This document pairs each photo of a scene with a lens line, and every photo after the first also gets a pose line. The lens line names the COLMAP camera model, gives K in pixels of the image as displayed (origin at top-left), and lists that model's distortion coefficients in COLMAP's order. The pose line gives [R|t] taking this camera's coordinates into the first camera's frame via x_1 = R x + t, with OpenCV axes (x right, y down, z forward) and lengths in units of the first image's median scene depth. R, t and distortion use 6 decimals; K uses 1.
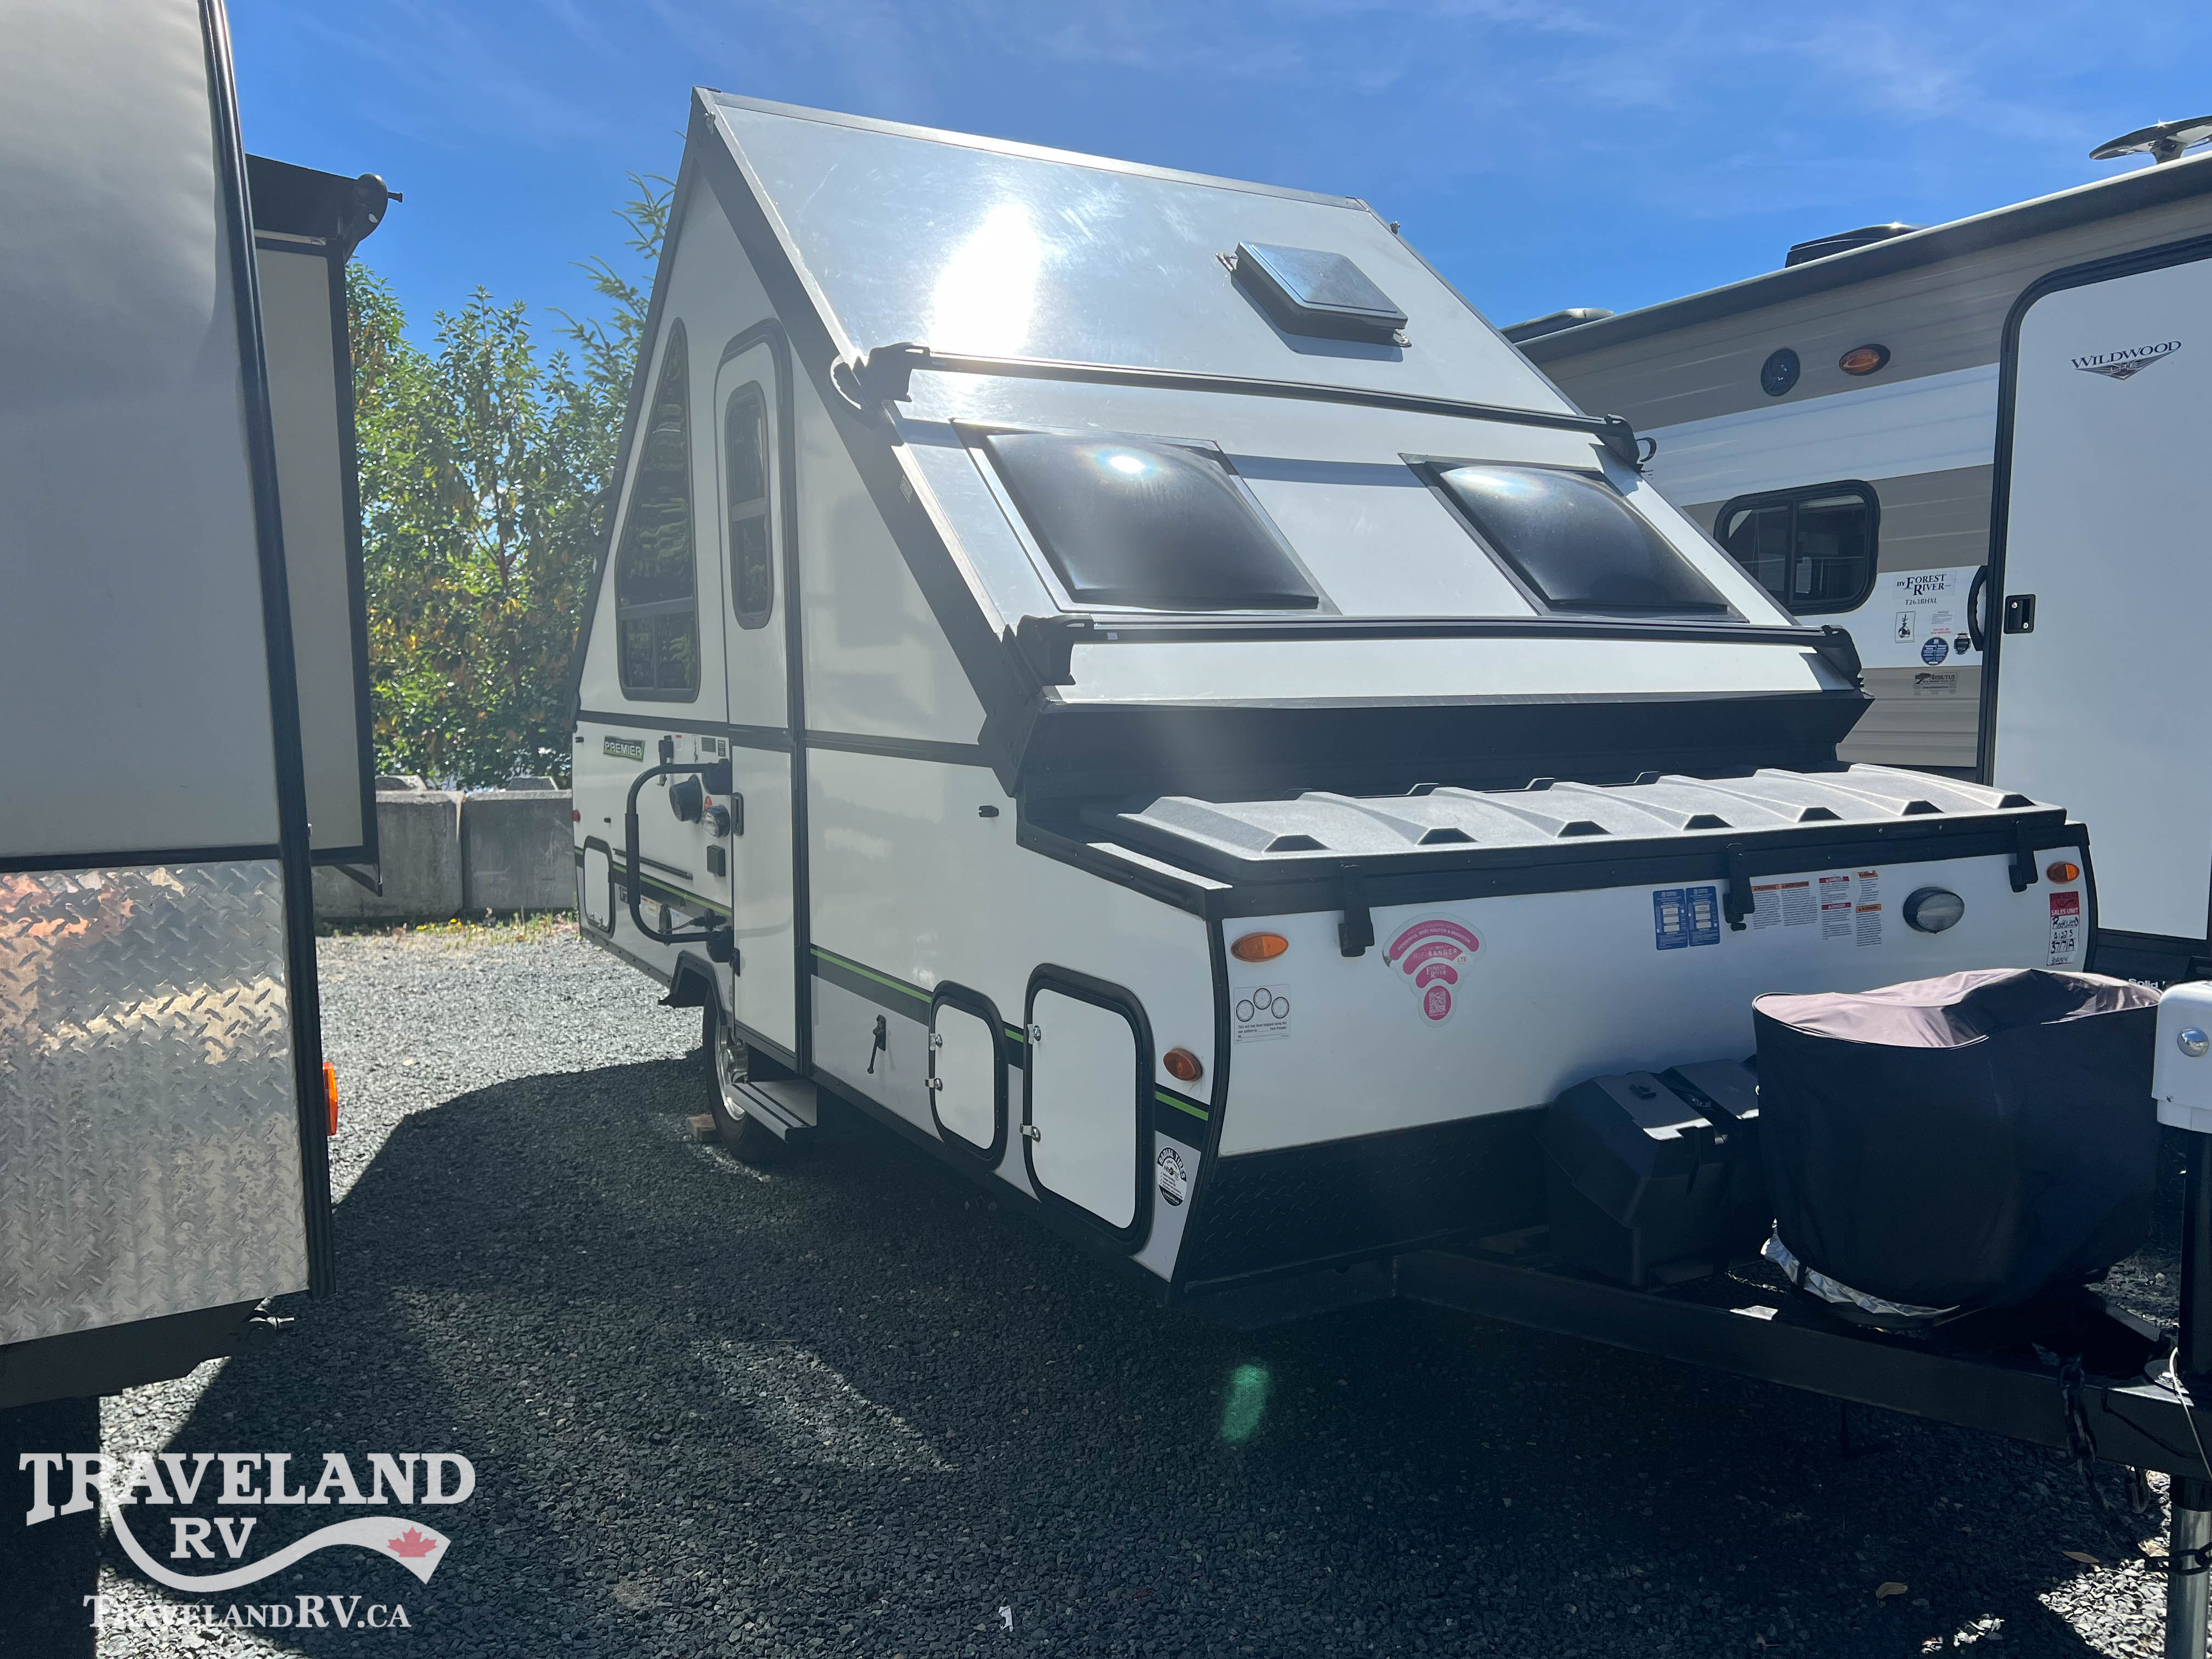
lens RADIAL K [[1686.7, 0, 1098.7], [0, 1686.7, 830.7], [0, 0, 1]] dist [0.050447, -0.068402]
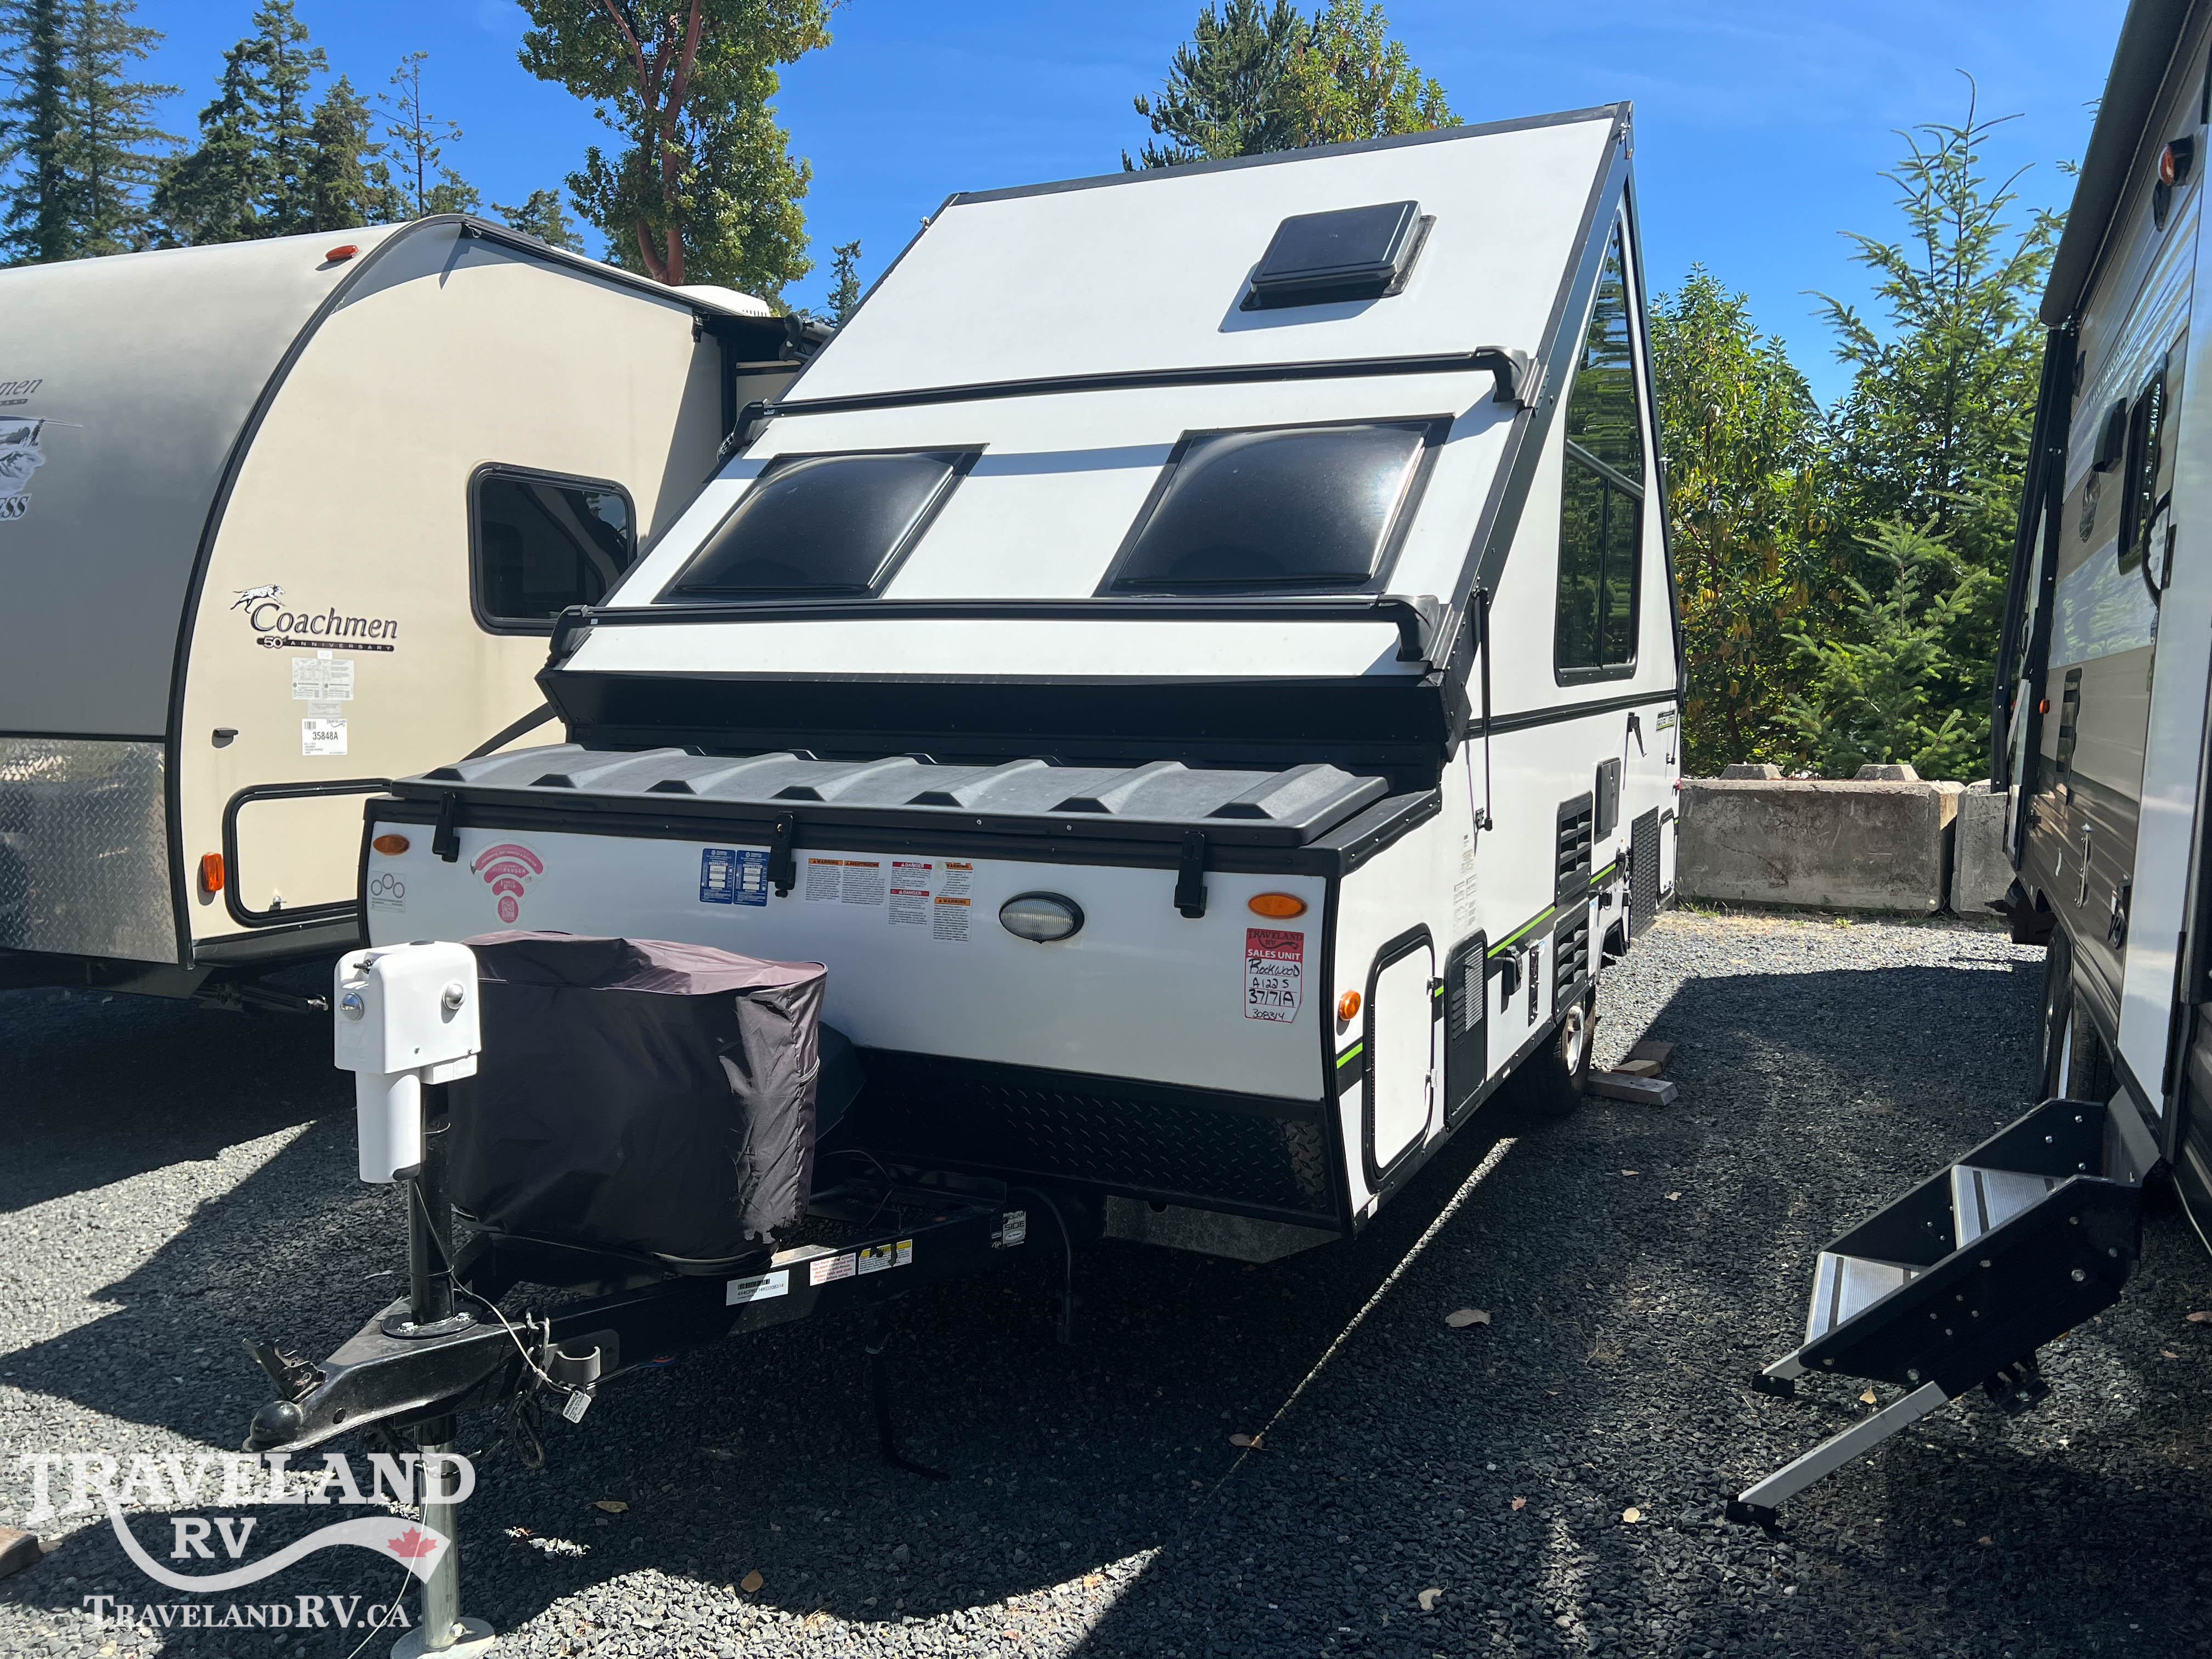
lens RADIAL K [[1686.7, 0, 1094.4], [0, 1686.7, 829.3], [0, 0, 1]] dist [0.050447, -0.068402]
pose [[0.585140, 0.083418, -0.806630, 1.324130], [-0.080311, 0.995766, 0.044719, -0.044854], [0.806945, 0.038614, 0.589362, 0.540212]]
